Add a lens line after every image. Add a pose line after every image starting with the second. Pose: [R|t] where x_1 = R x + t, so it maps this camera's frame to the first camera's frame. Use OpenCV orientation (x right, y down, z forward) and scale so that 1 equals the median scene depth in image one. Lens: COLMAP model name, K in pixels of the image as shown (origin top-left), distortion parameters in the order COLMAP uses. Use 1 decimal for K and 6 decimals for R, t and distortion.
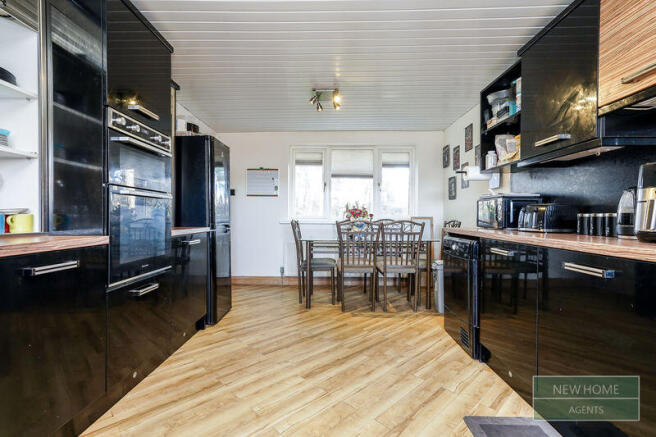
lens RADIAL K [[298.5, 0, 316.6], [0, 298.5, 219.4], [0, 0, 1]] dist [-0.002882, 0.004559]
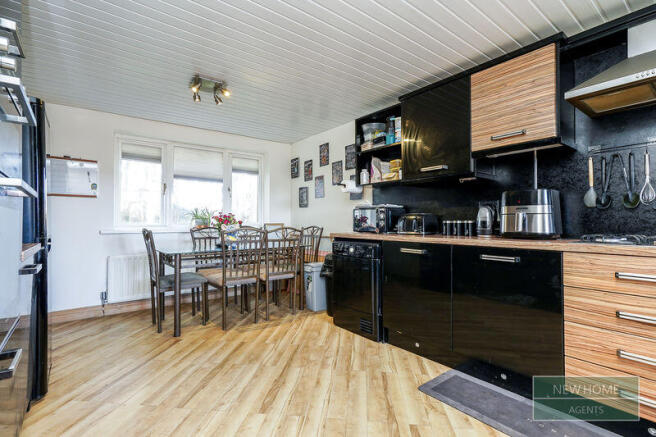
lens RADIAL K [[298.5, 0, 324.5], [0, 298.5, 217.8], [0, 0, 1]] dist [-0.002882, 0.004559]
pose [[0.788665, 0.001767, 0.614821, -0.291049], [0.013467, 0.999706, -0.020148, -0.007970], [-0.614676, 0.024169, 0.788410, 0.133544]]
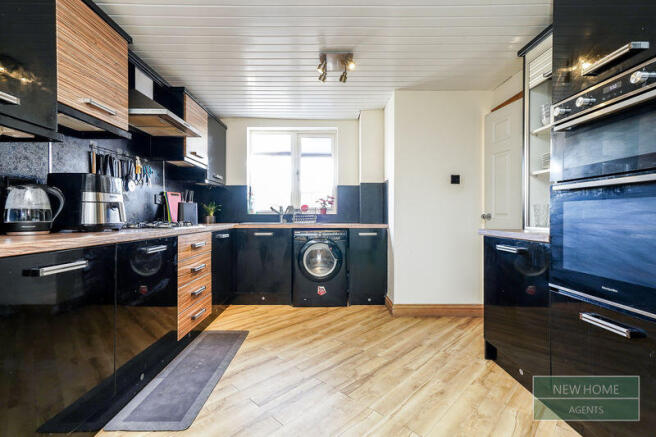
lens RADIAL K [[298.5, 0, 330.1], [0, 298.5, 222.1], [0, 0, 1]] dist [-0.002882, 0.004559]
pose [[-0.999022, -0.006319, -0.043755, 0.046754], [-0.007223, 0.999763, 0.020526, -0.002244], [0.043615, 0.020822, -0.998831, 1.003171]]
